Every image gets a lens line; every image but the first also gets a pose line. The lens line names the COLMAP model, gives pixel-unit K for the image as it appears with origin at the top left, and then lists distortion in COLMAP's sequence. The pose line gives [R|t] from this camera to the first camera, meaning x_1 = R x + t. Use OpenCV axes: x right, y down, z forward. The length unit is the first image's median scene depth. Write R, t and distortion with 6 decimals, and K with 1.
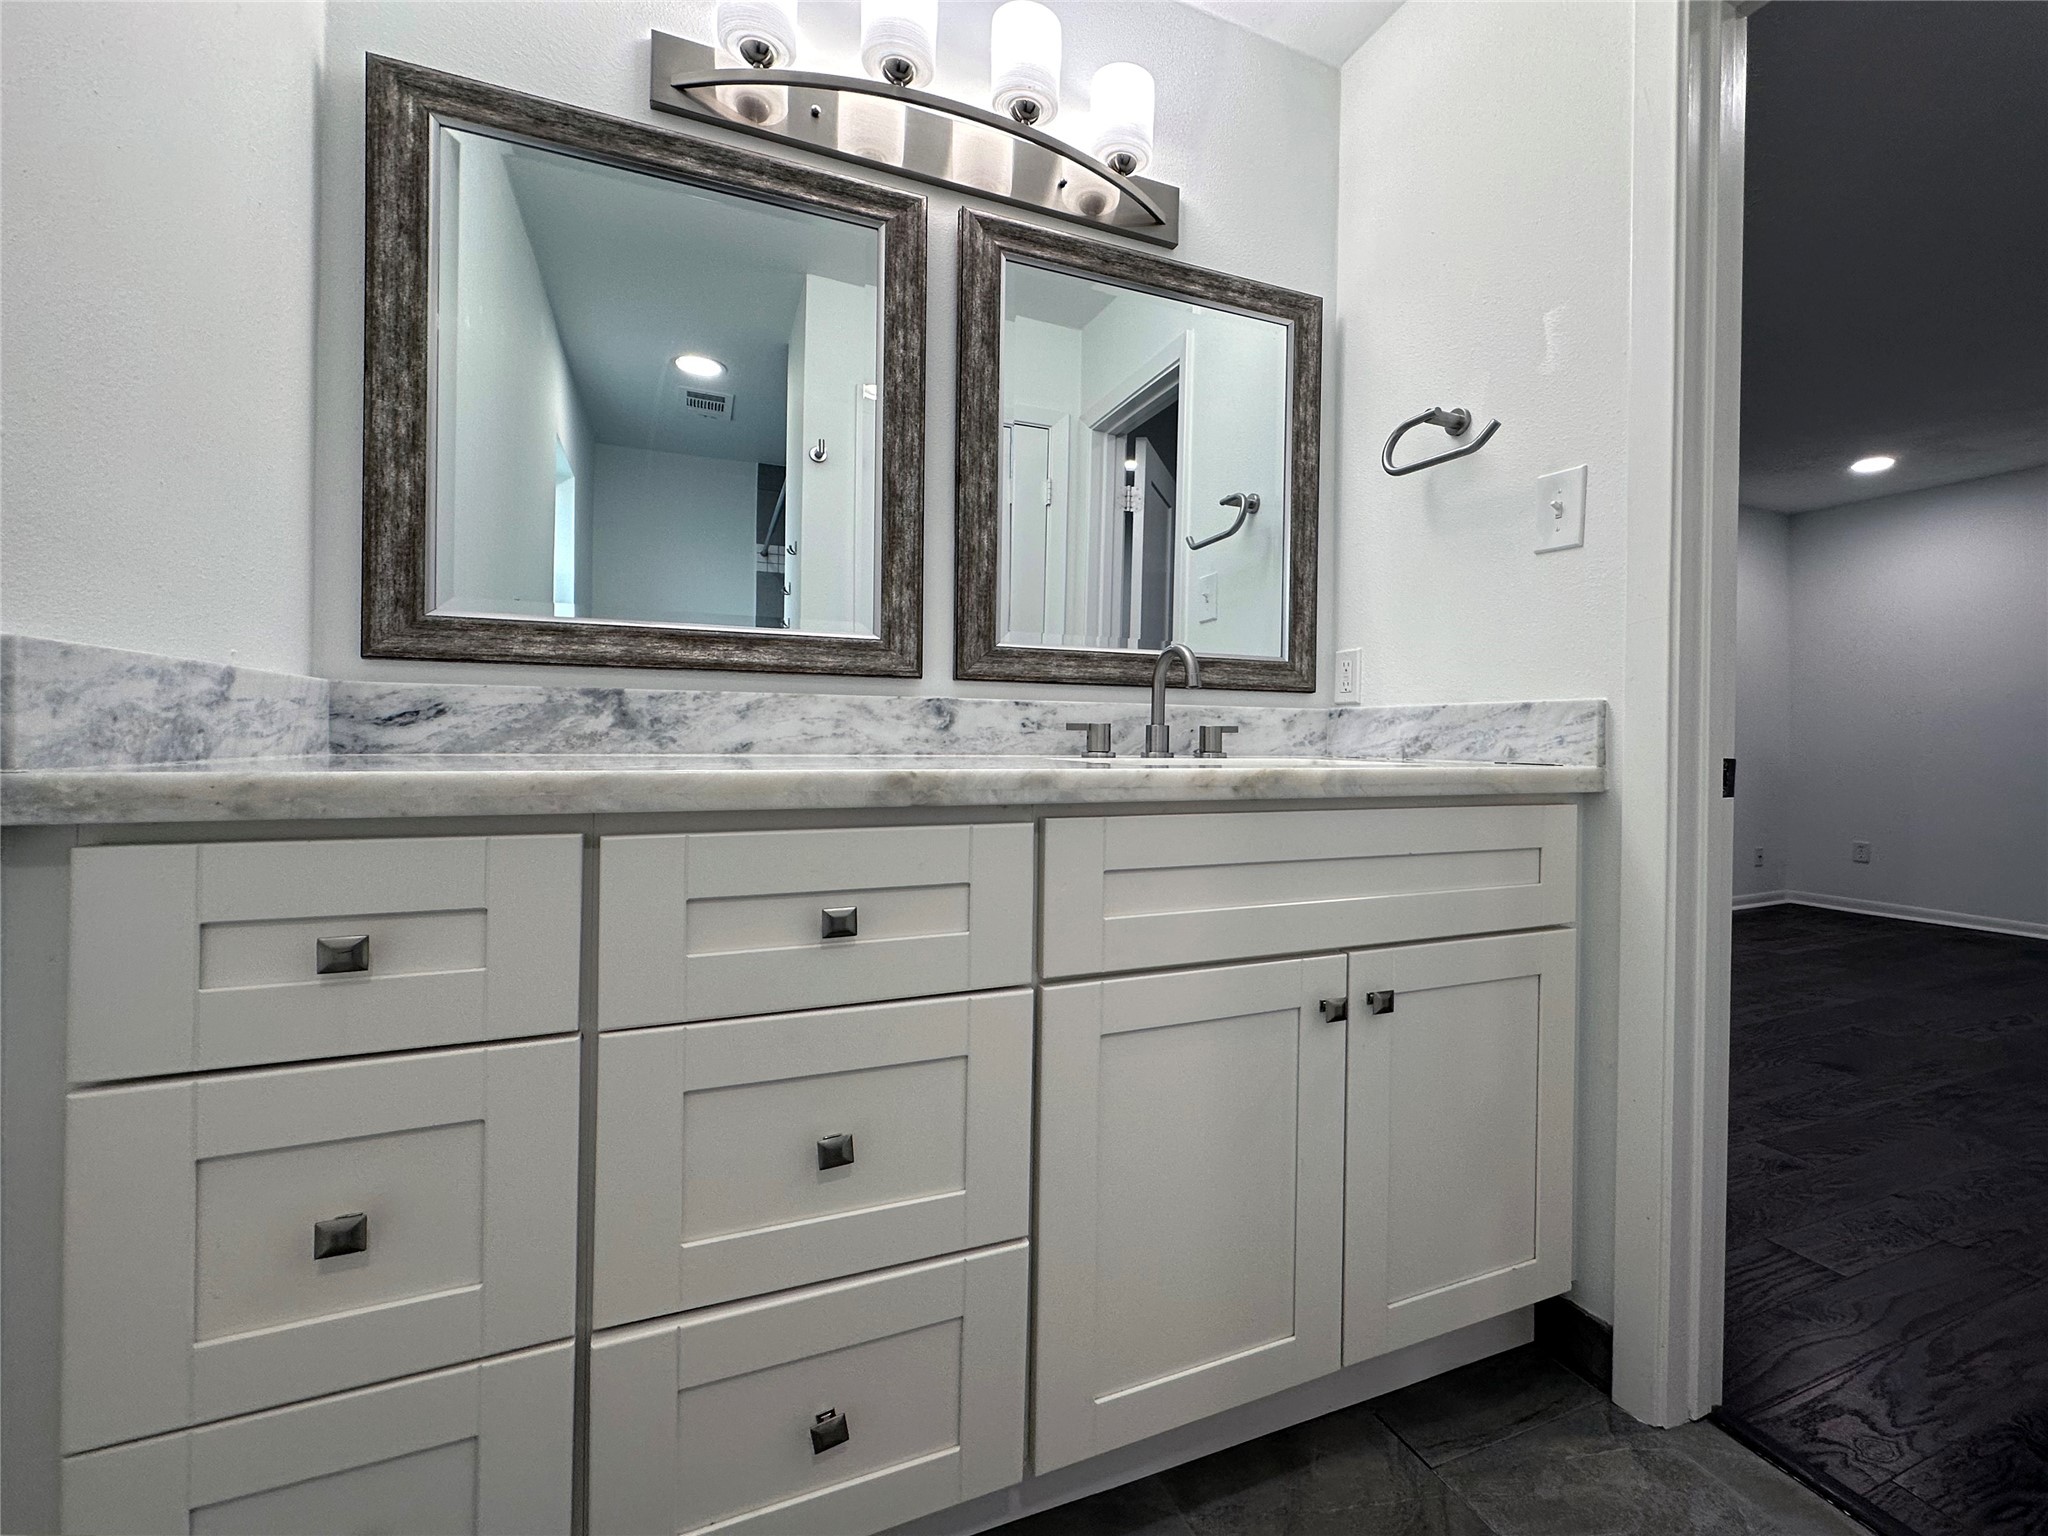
lens RADIAL K [[952.1, 0, 1016.3], [0, 952.1, 797.4], [0, 0, 1]] dist [-0.000293, -0.000399]
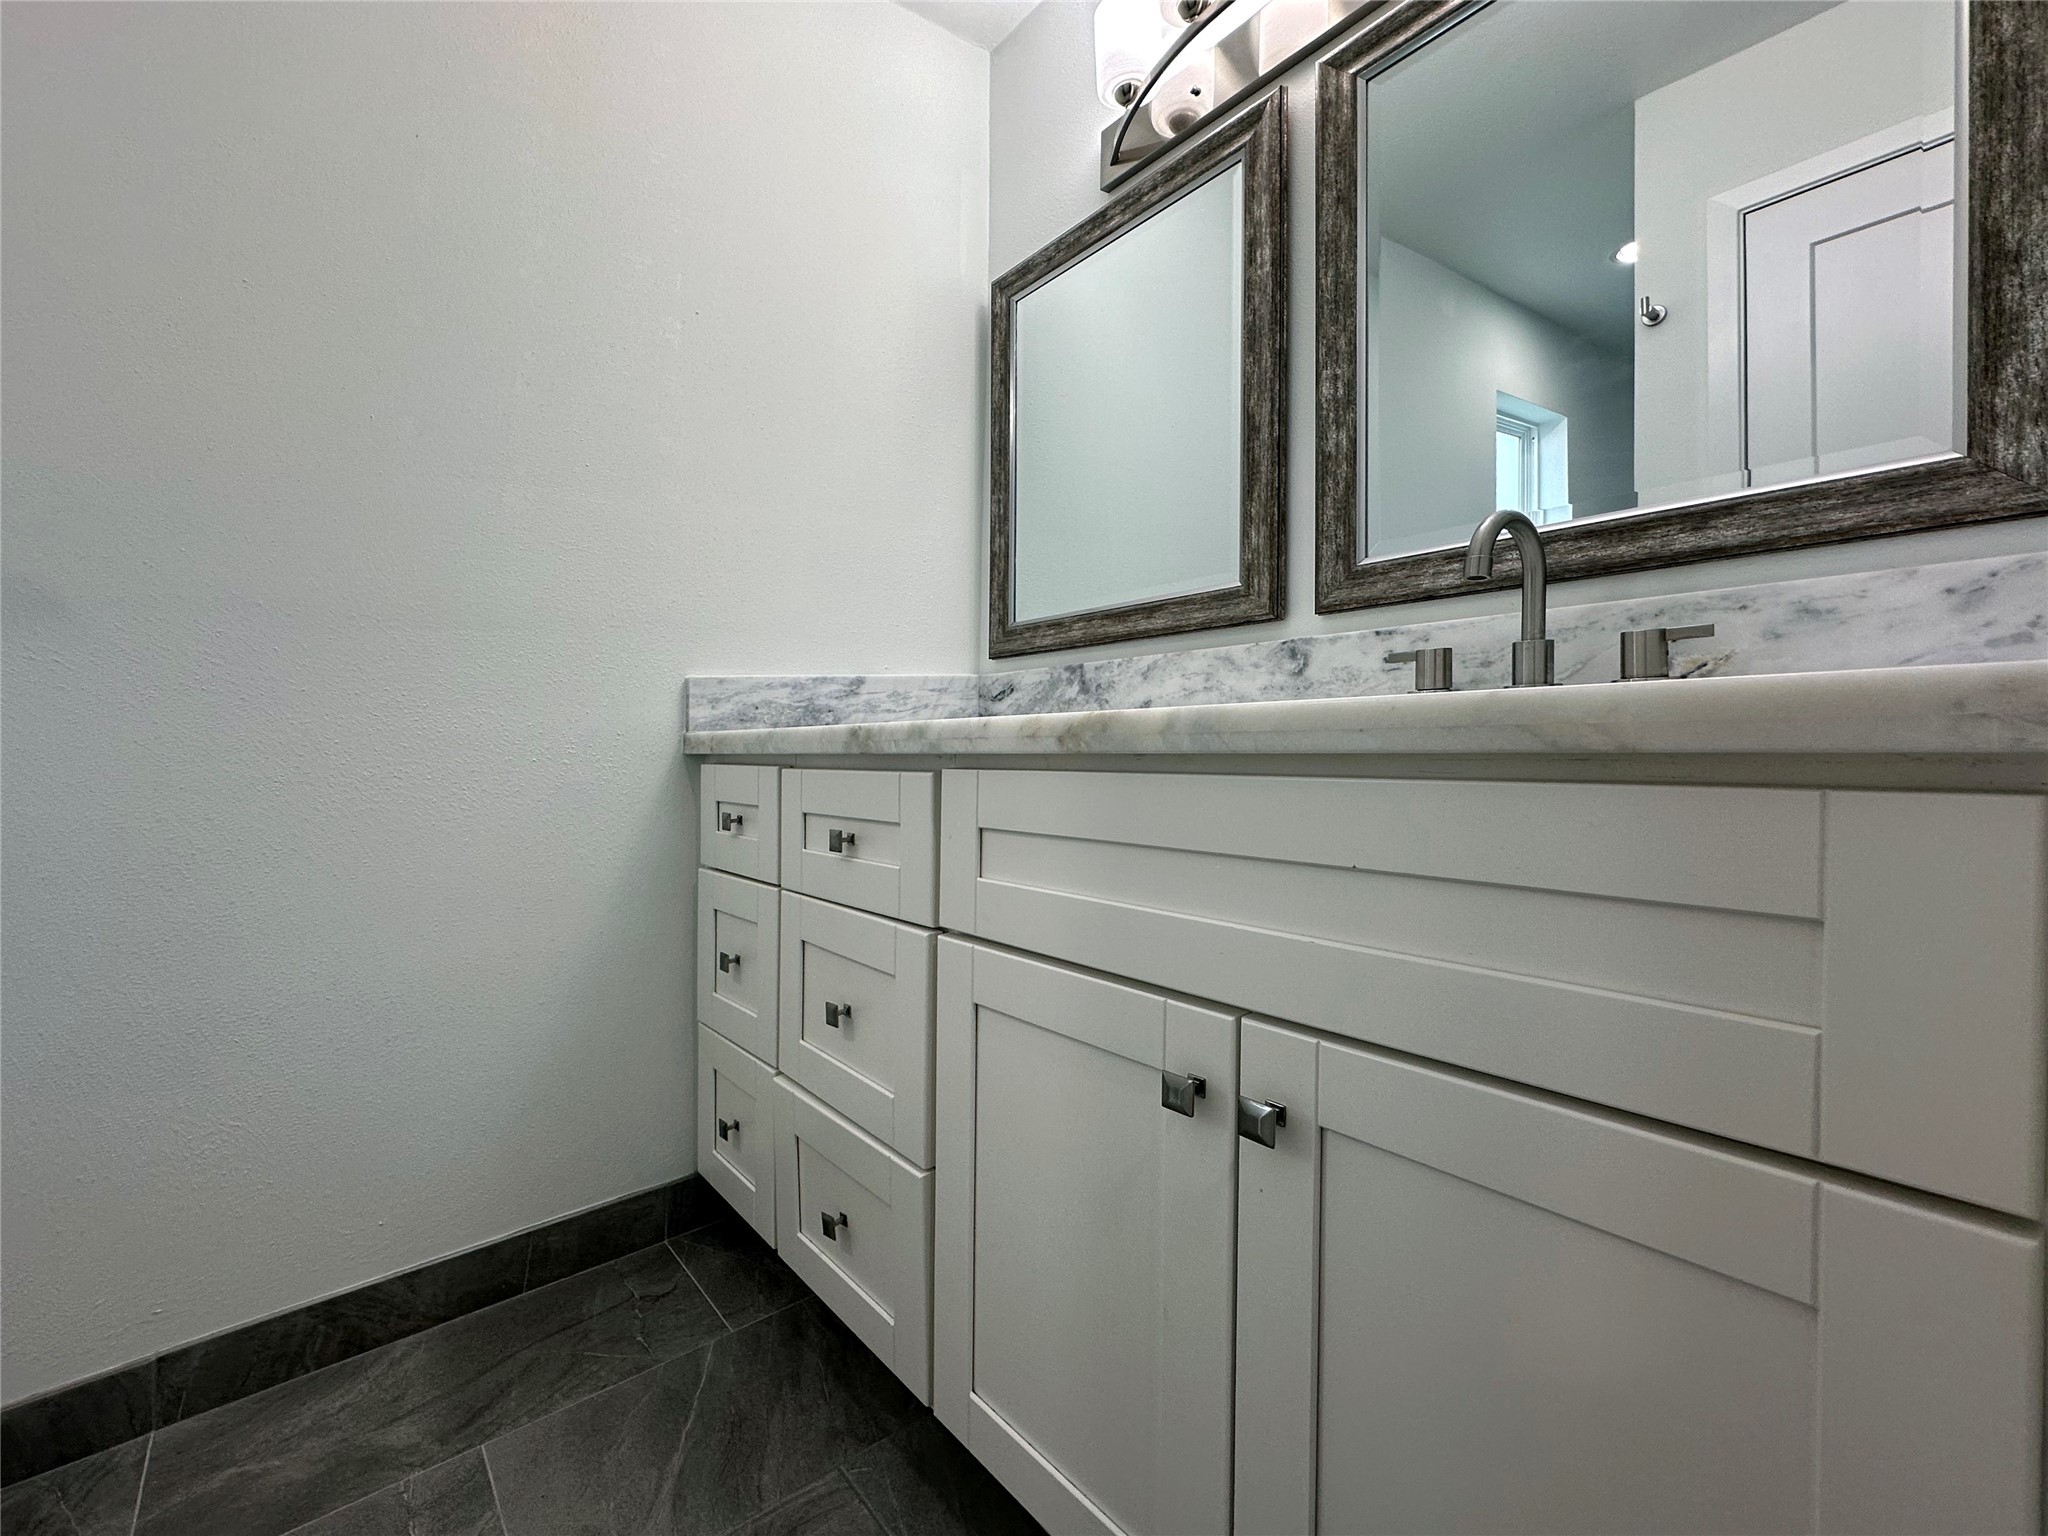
lens RADIAL K [[869.2, 0, 1037.8], [0, 869.2, 748.2], [0, 0, 1]] dist [-0.001508, 0.000184]
pose [[0.300233, 0.007449, -0.953837, 0.680581], [-0.013713, 0.999900, 0.003492, -0.003219], [0.953767, 0.012031, 0.300305, 0.591150]]
